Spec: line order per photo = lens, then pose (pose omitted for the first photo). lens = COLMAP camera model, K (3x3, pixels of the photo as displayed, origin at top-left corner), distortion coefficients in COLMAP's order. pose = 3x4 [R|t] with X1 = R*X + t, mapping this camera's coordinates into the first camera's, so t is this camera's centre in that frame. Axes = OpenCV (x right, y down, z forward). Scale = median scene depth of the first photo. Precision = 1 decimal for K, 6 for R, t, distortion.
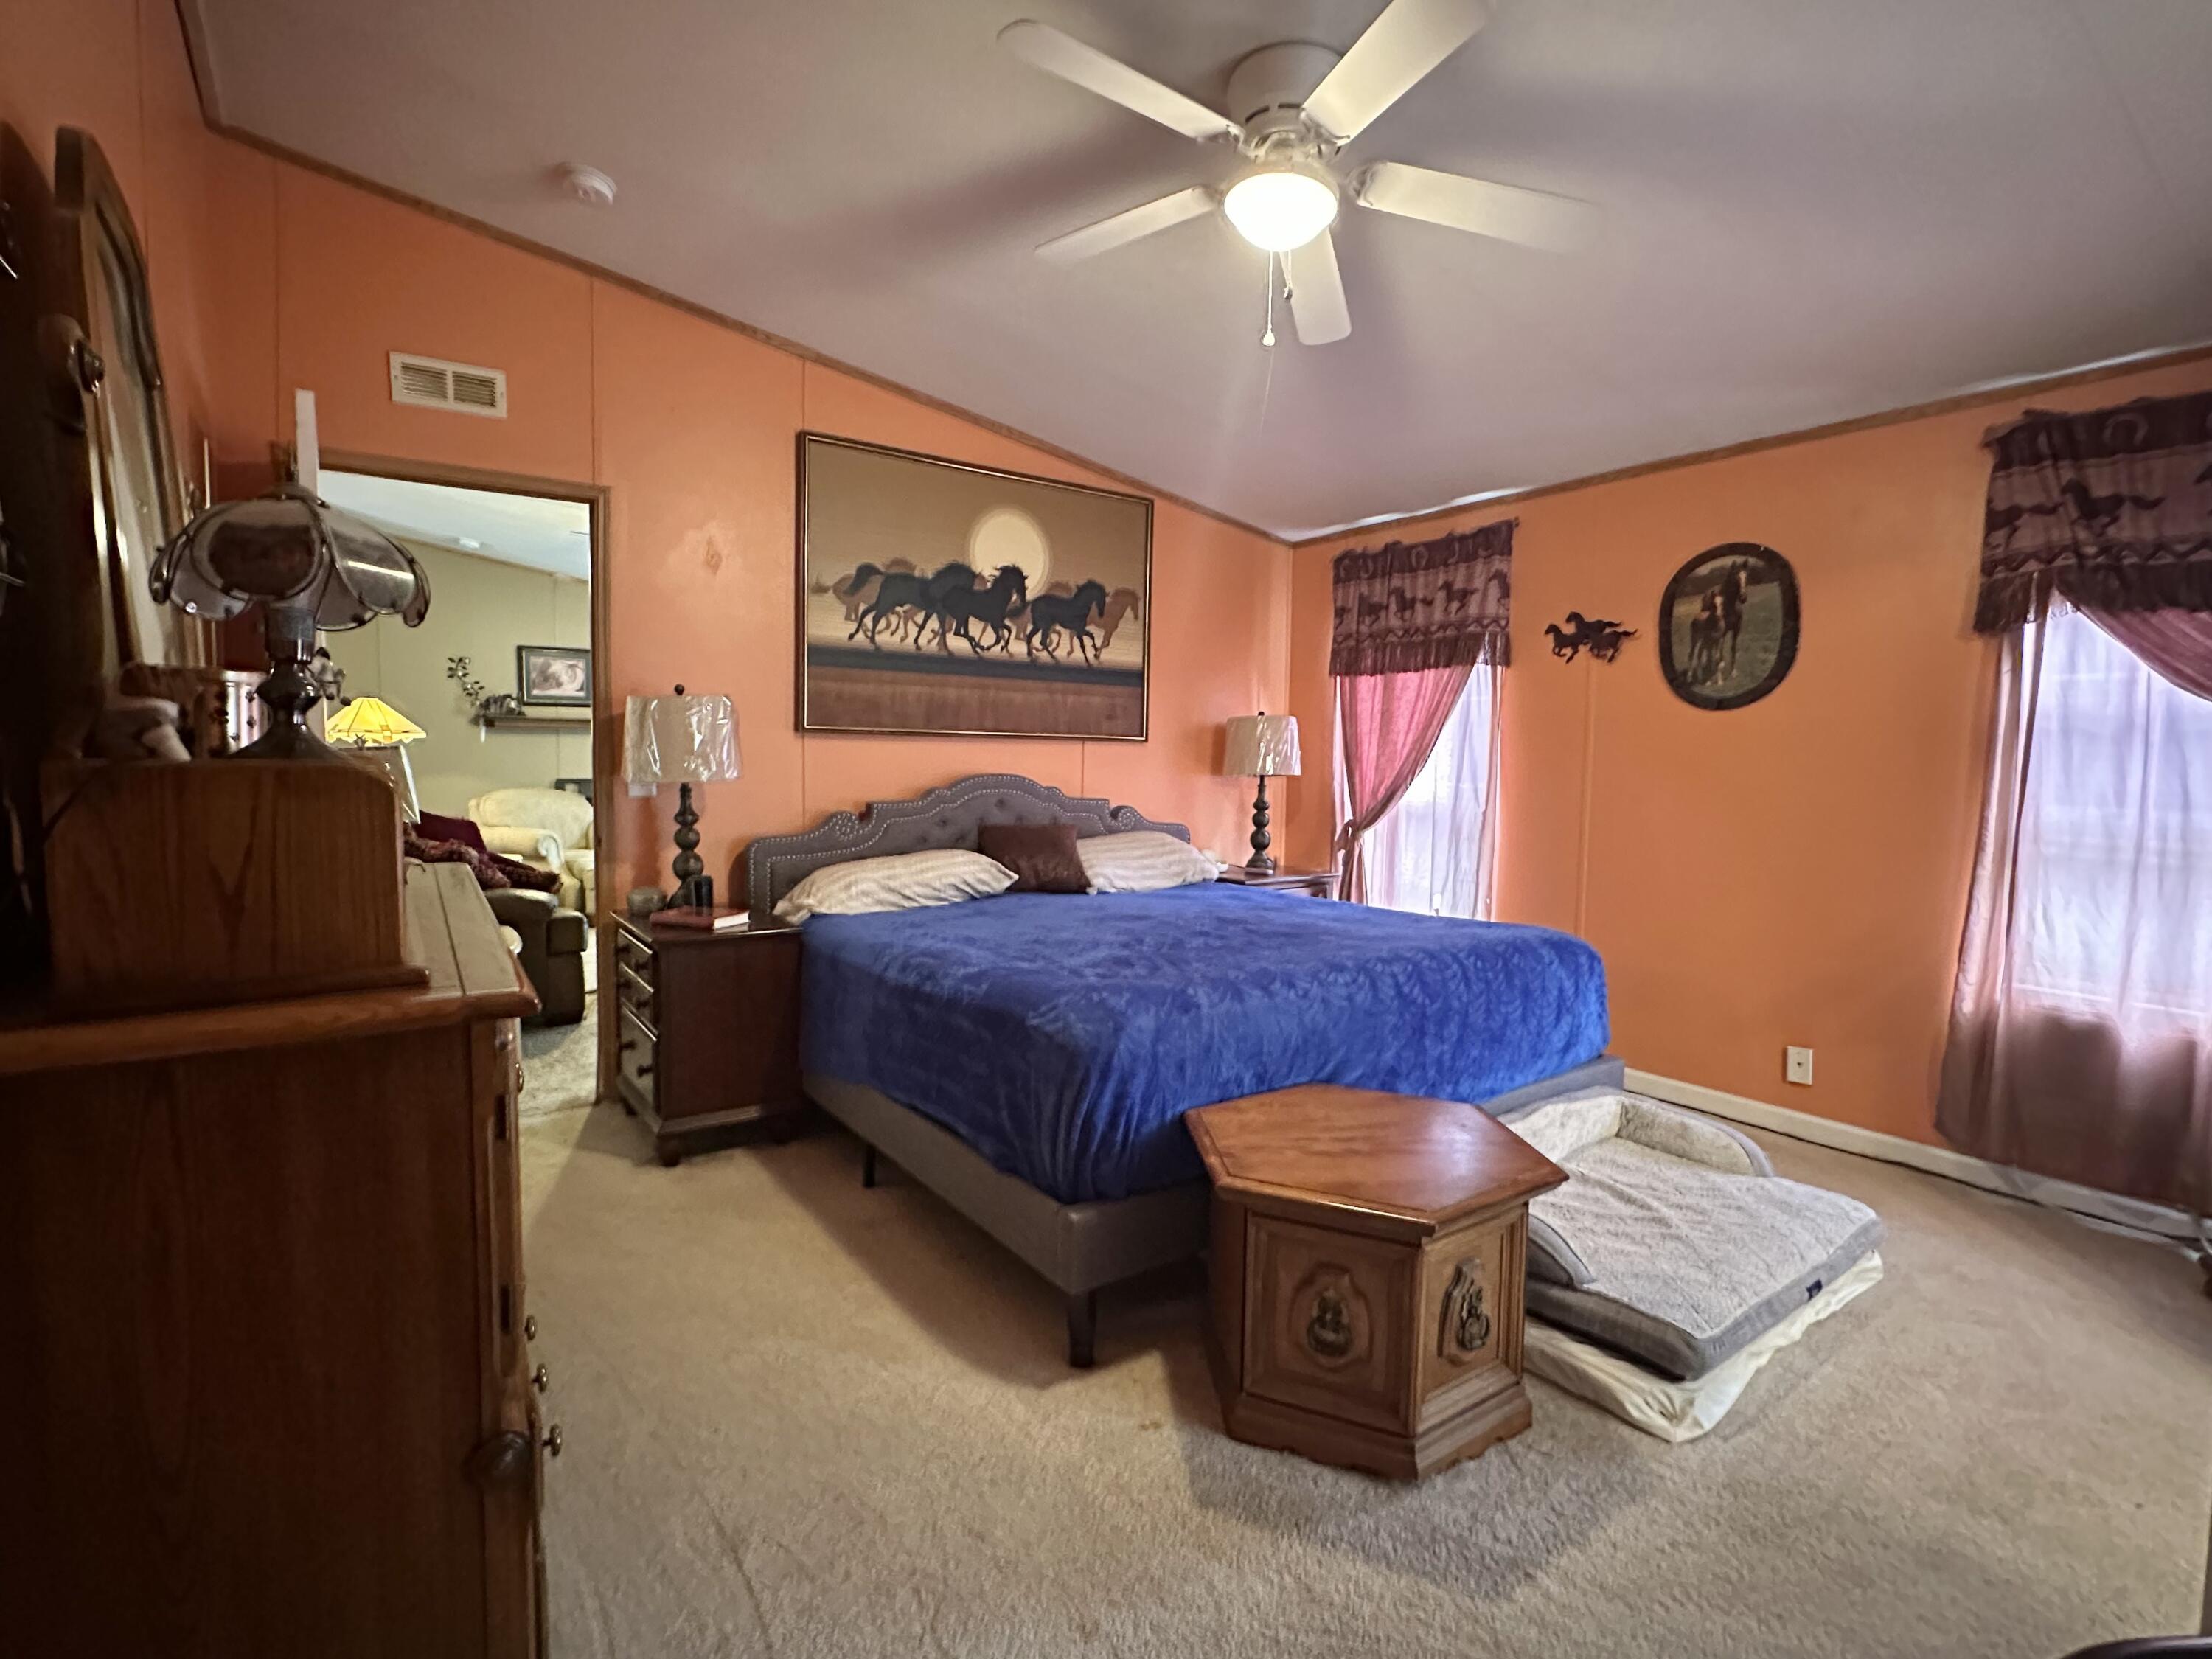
lens RADIAL K [[1059.4, 0, 1096.1], [0, 1059.4, 838.3], [0, 0, 1]] dist [-0.000613, 0.000569]
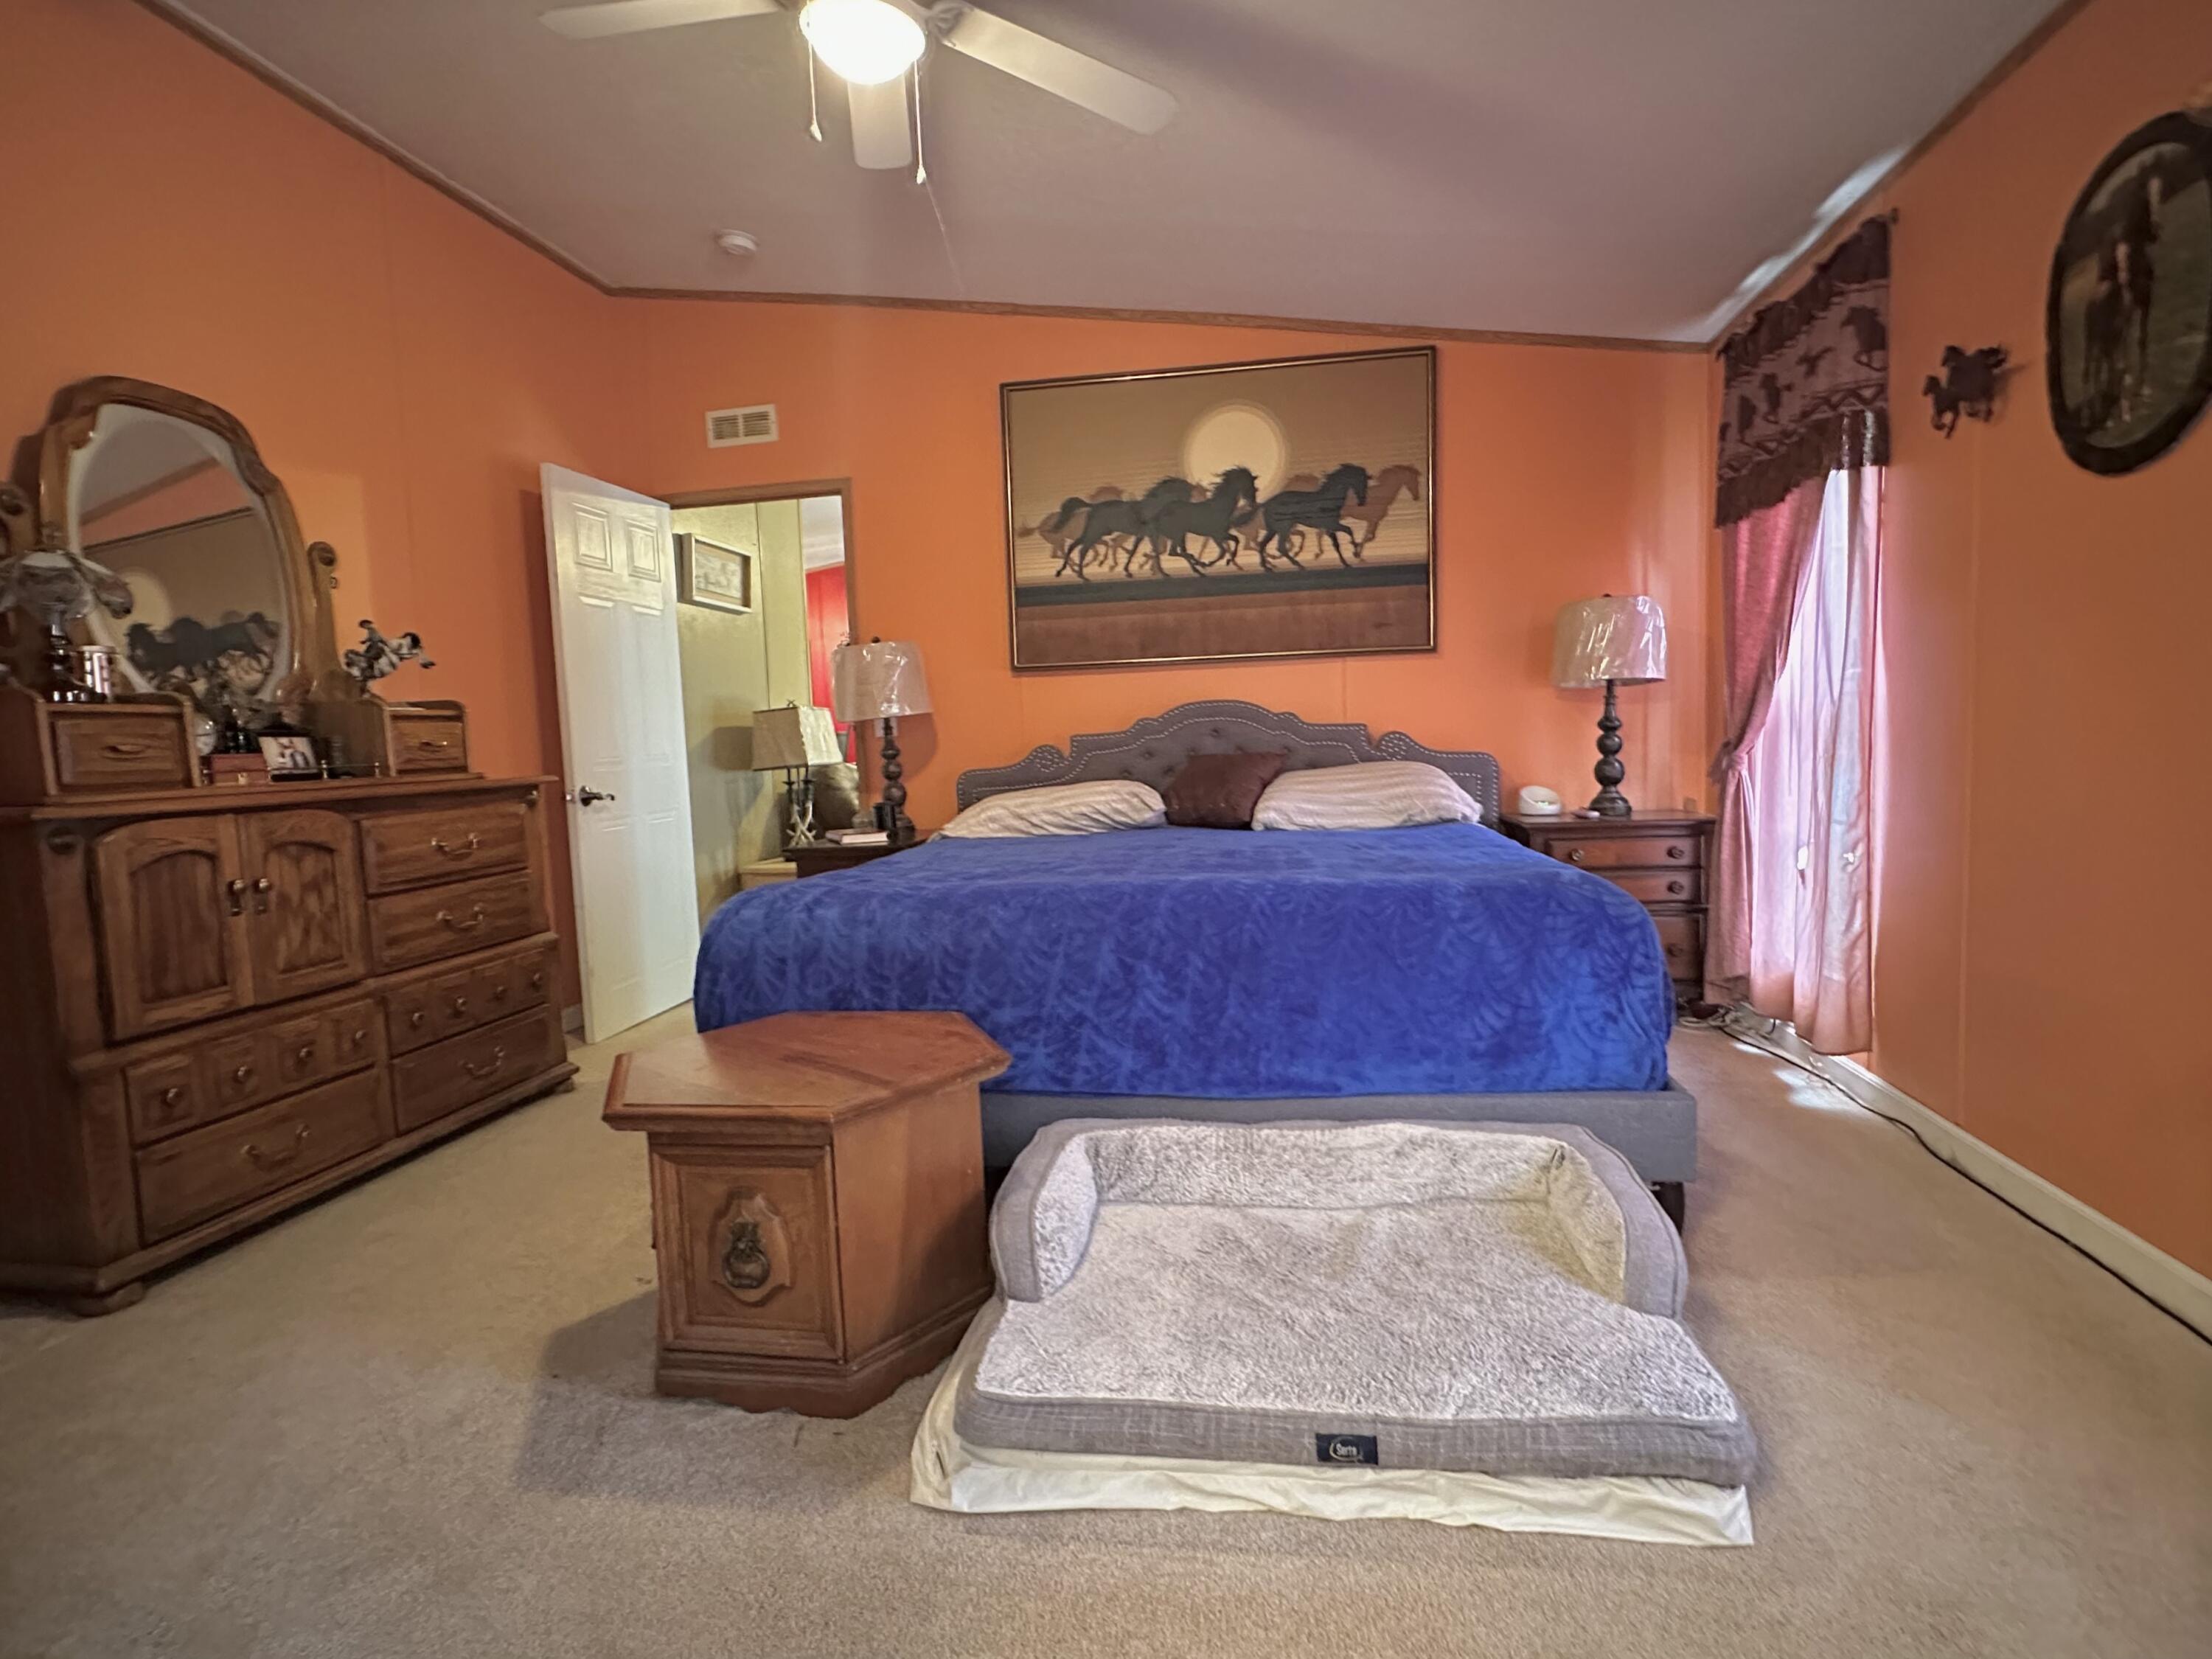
lens RADIAL K [[1136.2, 0, 1105.3], [0, 1136.2, 836.7], [0, 0, 1]] dist [-0.000394, 0.000182]
pose [[0.709528, 0.019472, -0.704408, 0.556618], [-0.005943, 0.999748, 0.021649, 0.037820], [0.704652, -0.011175, 0.709465, 0.245249]]
